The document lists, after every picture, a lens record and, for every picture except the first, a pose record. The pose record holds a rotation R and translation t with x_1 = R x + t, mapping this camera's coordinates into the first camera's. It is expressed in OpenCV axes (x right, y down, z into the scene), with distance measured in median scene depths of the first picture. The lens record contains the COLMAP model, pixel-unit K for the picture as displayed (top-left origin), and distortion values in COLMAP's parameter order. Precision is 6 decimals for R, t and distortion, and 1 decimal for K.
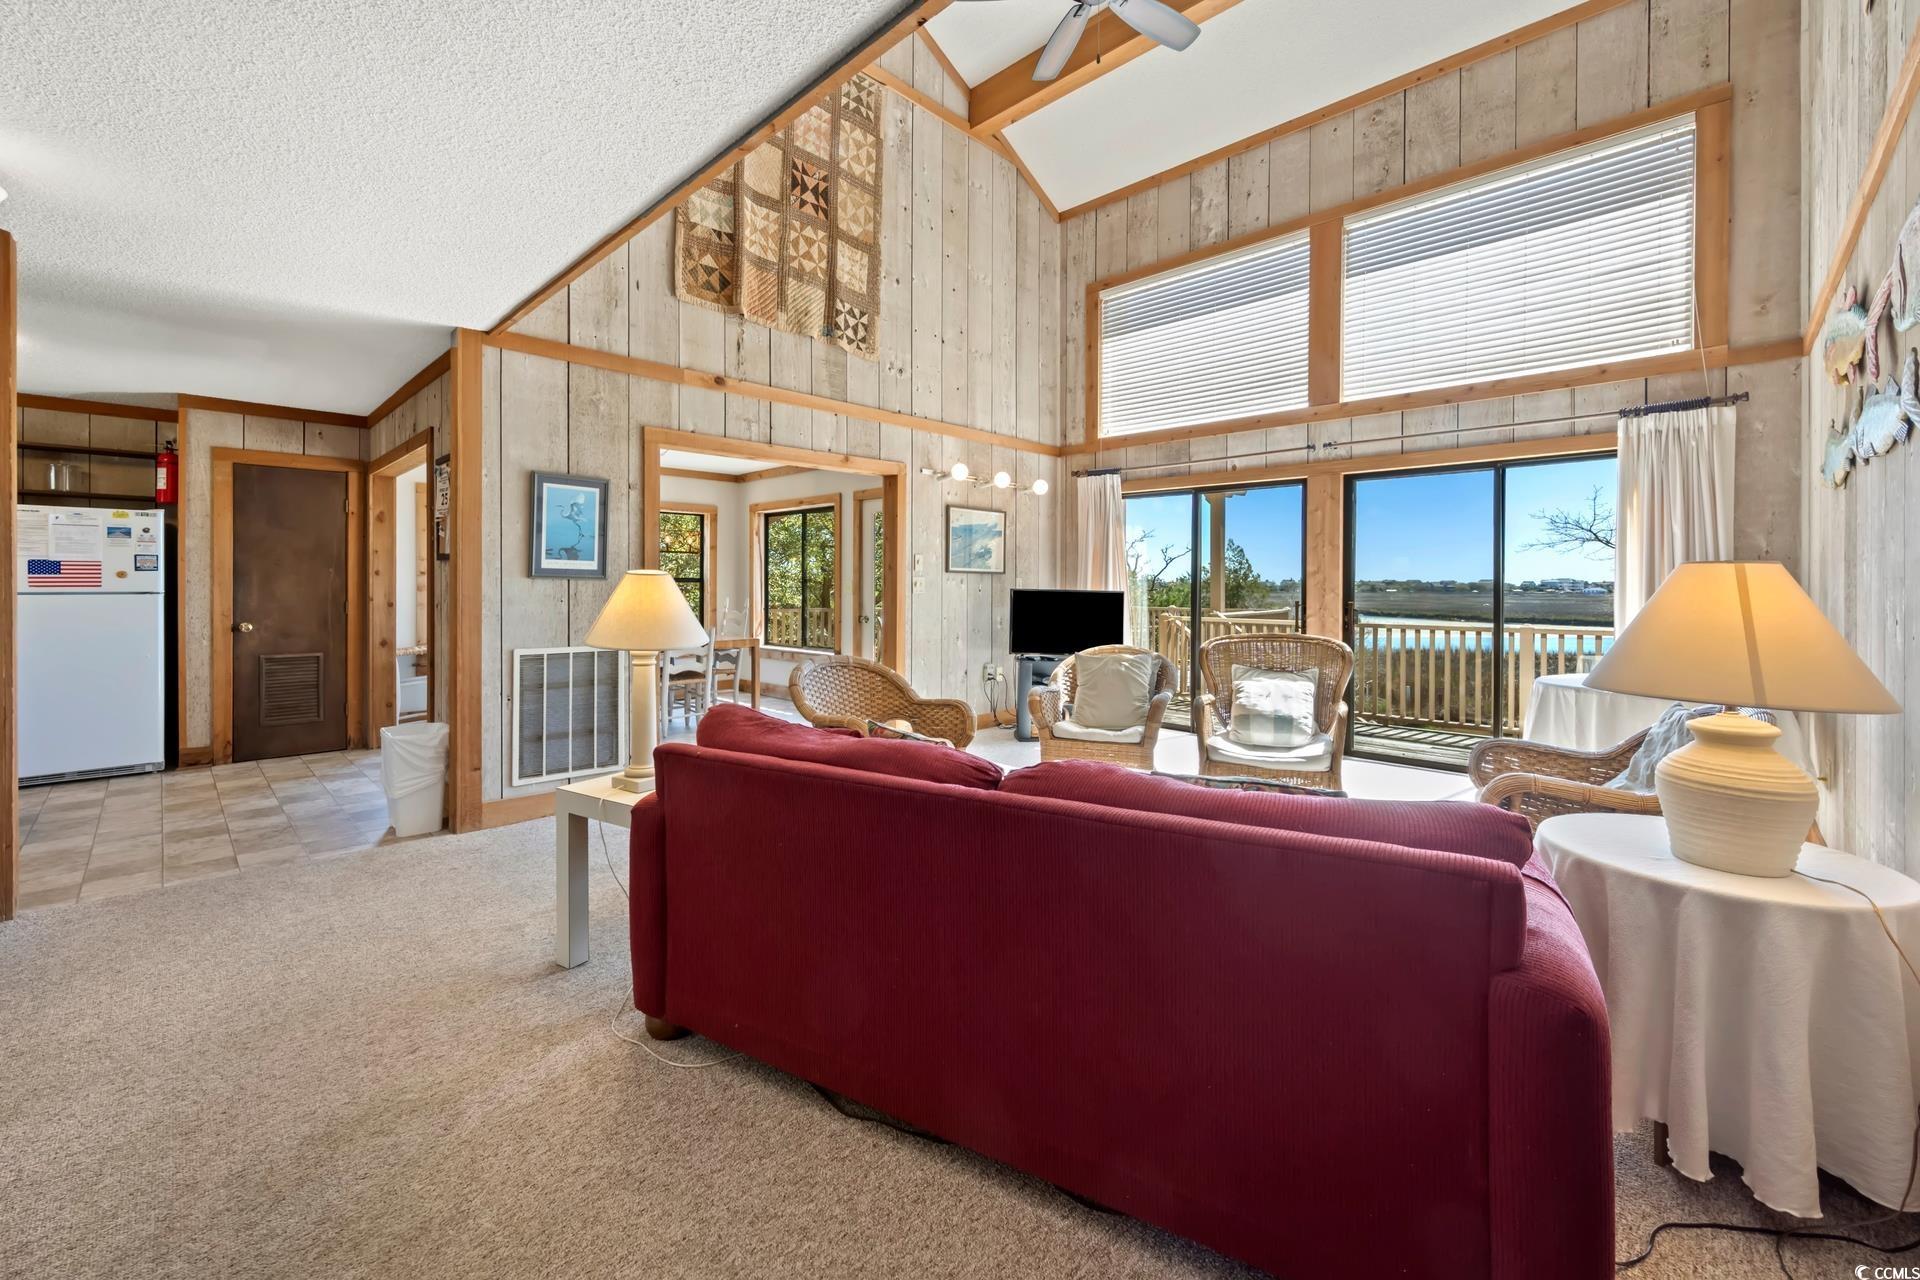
lens RADIAL K [[779.0, 0, 931.5], [0, 779.0, 588.2], [0, 0, 1]] dist [-0.001764, -0.000118]
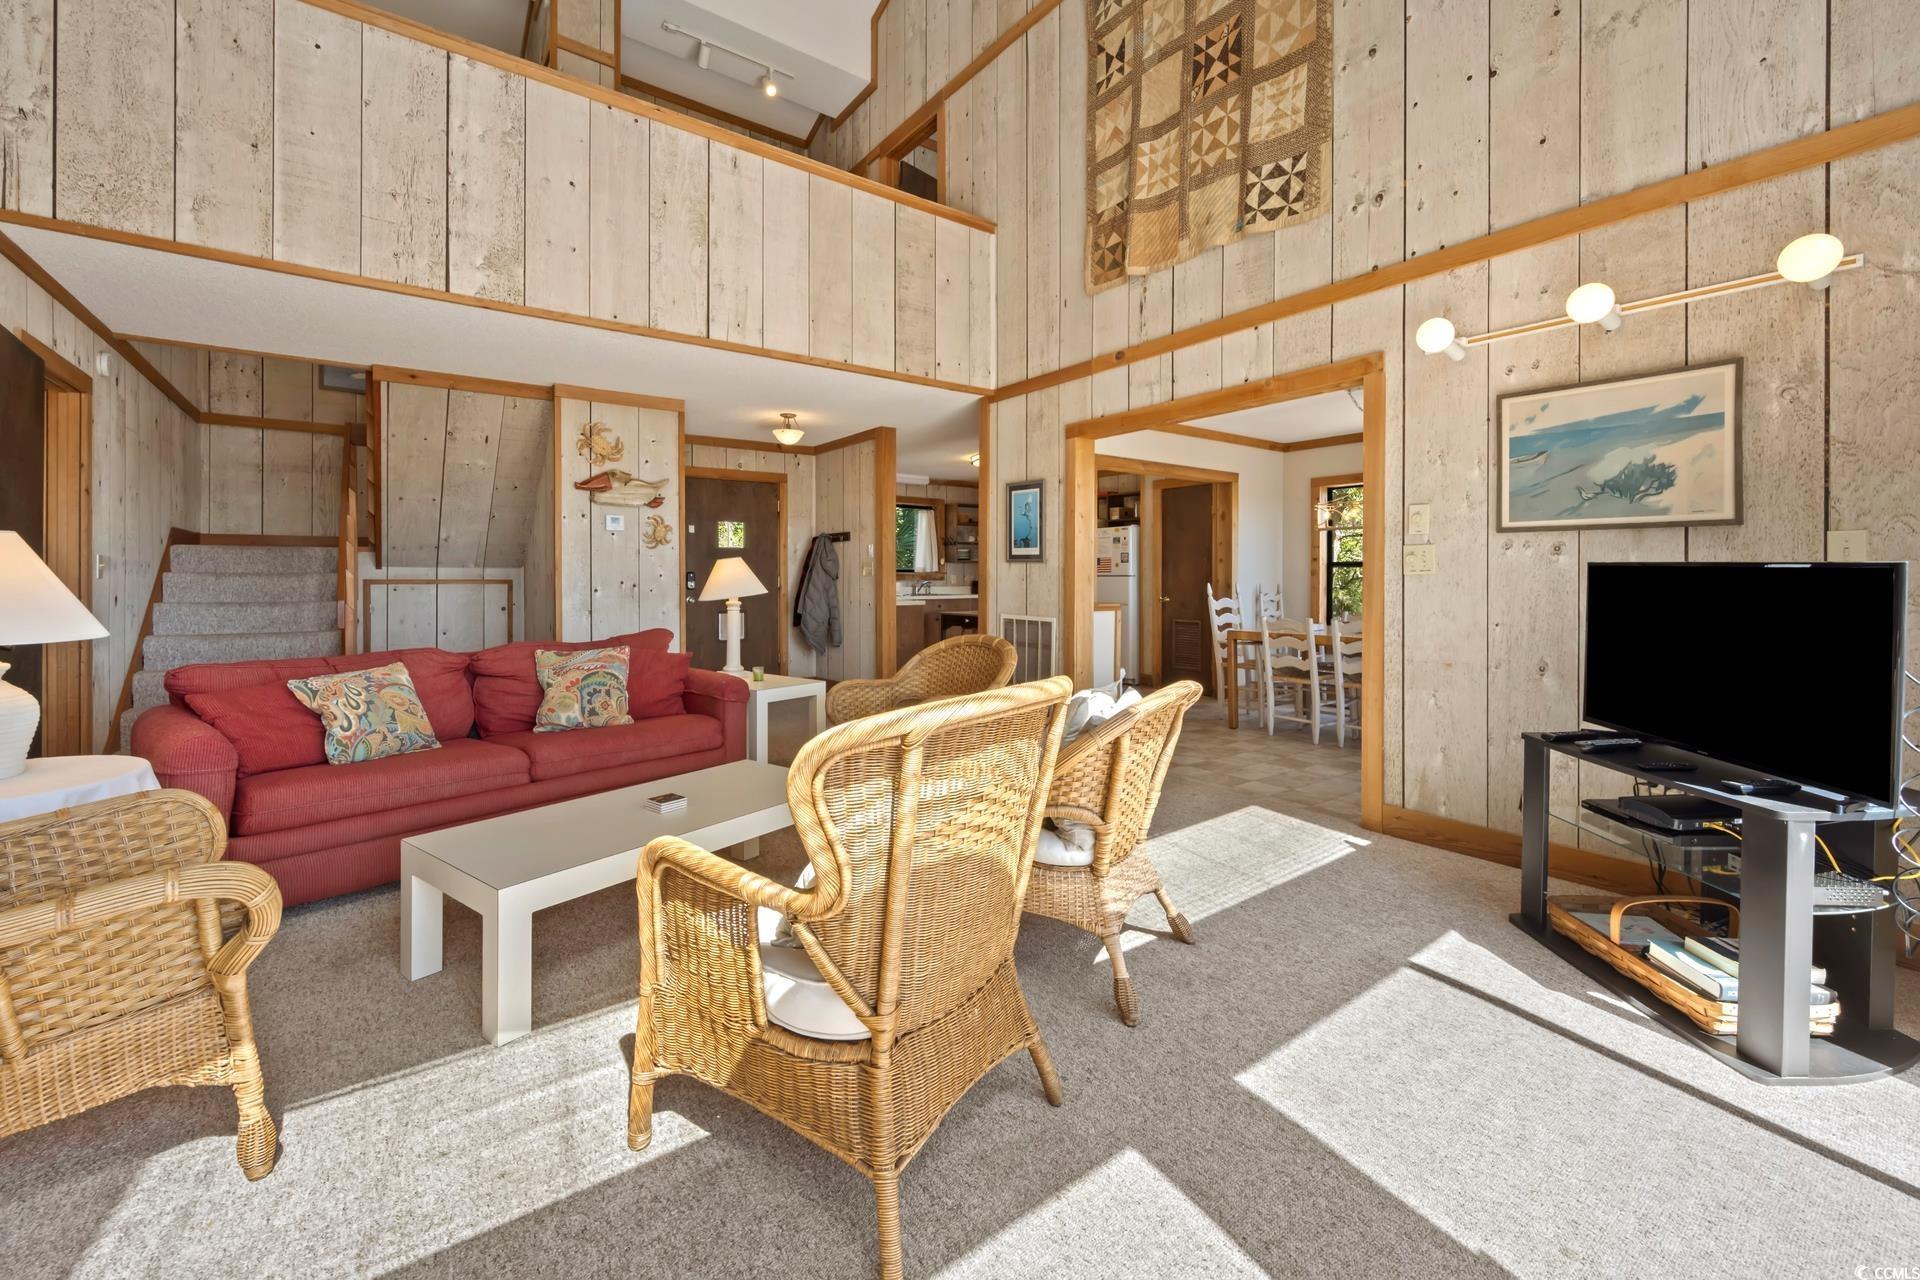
lens RADIAL K [[779.0, 0, 980.8], [0, 779.0, 577.6], [0, 0, 1]] dist [-0.001764, -0.000118]
pose [[-0.127189, -0.001453, -0.991877, 0.645327], [-0.002716, 0.999996, -0.001117, 0.011578], [0.991875, 0.002552, -0.127192, 0.858361]]
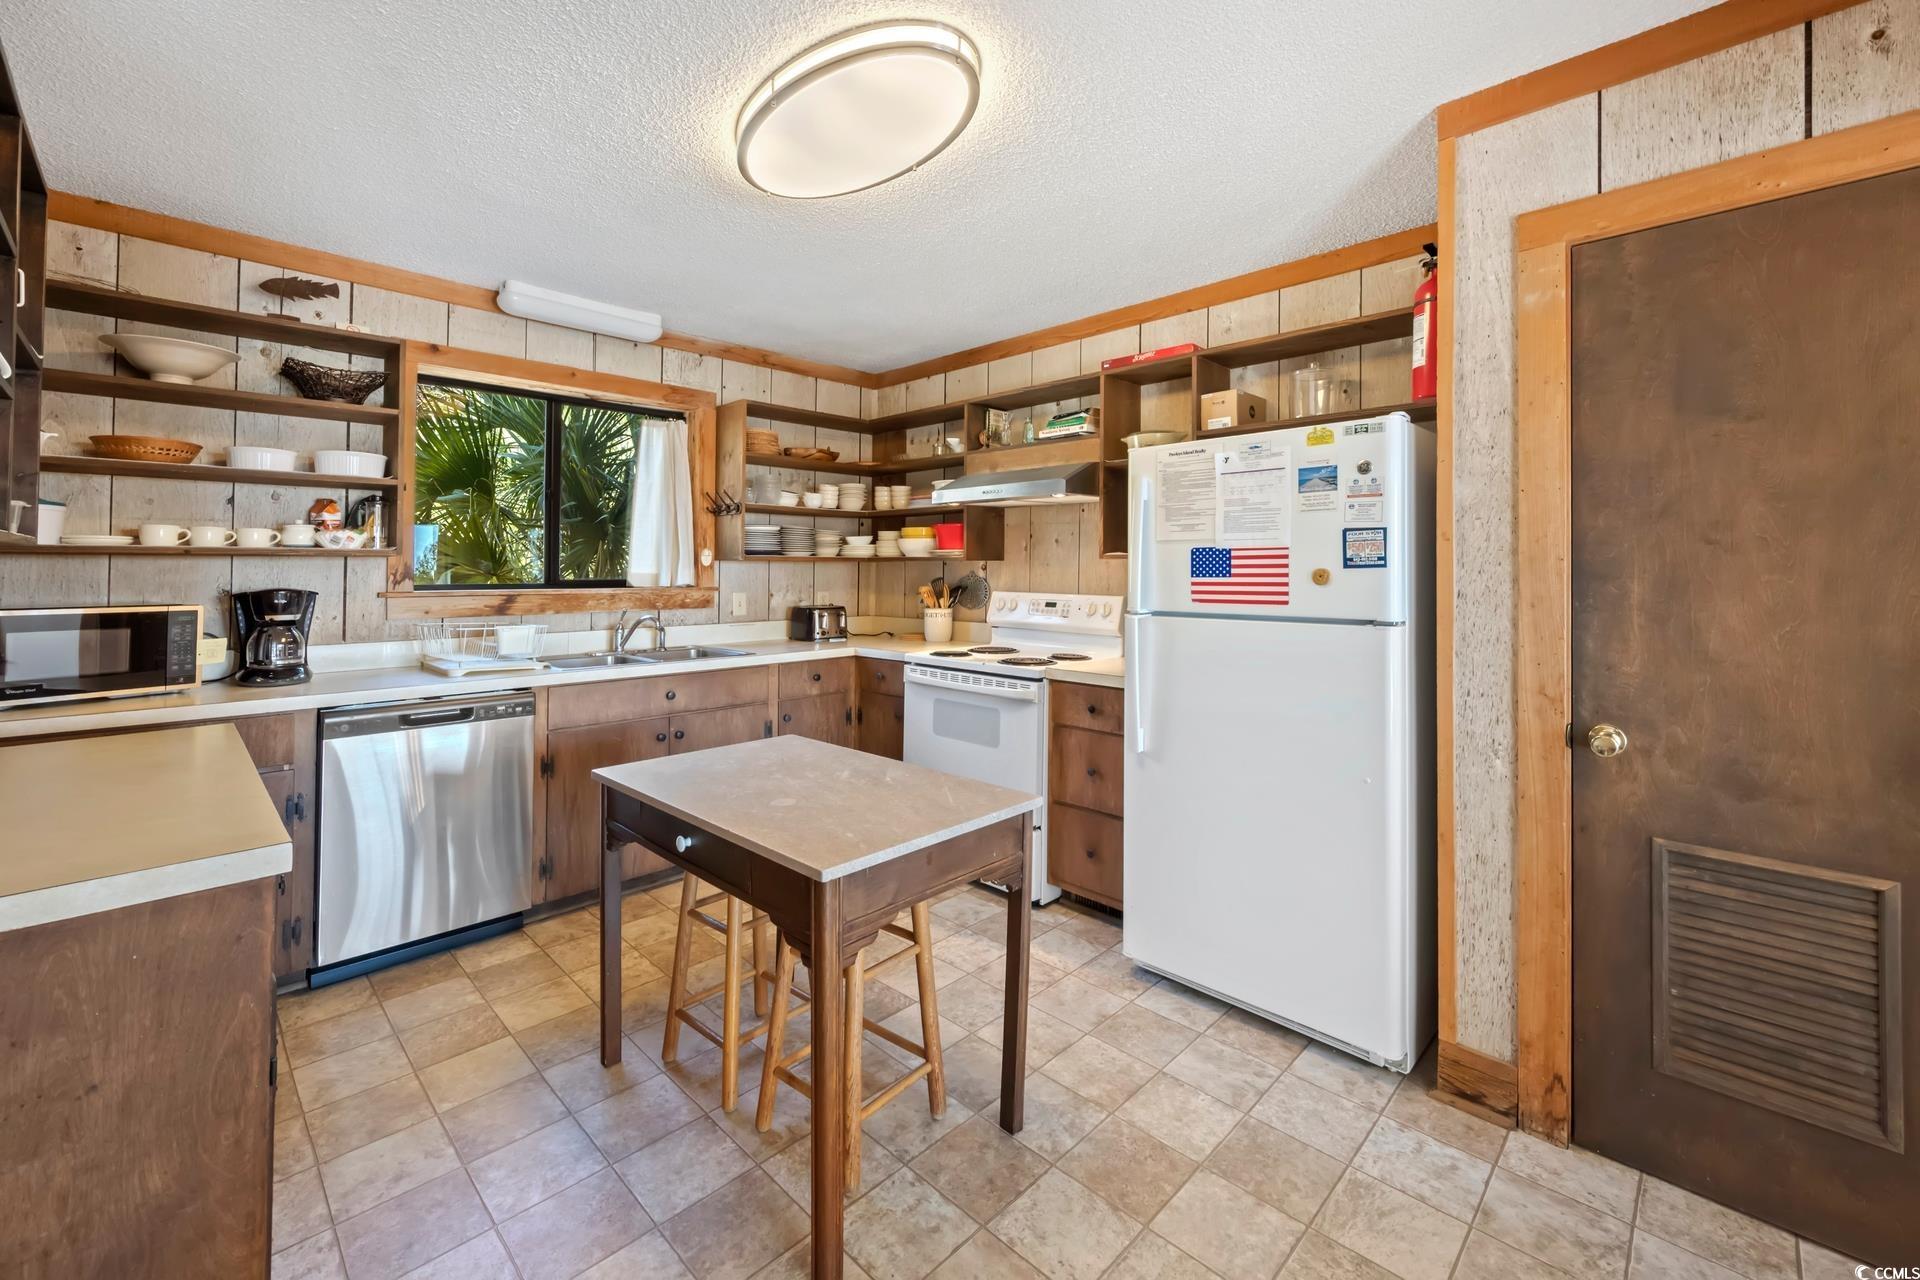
lens RADIAL K [[779.0, 0, 988.2], [0, 779.0, 562.7], [0, 0, 1]] dist [-0.001764, -0.000118]
pose [[0.037250, -0.012378, -0.999229, -0.582067], [-0.001400, 0.999922, -0.012439, -0.018633], [0.999305, 0.001862, 0.037230, 0.748981]]
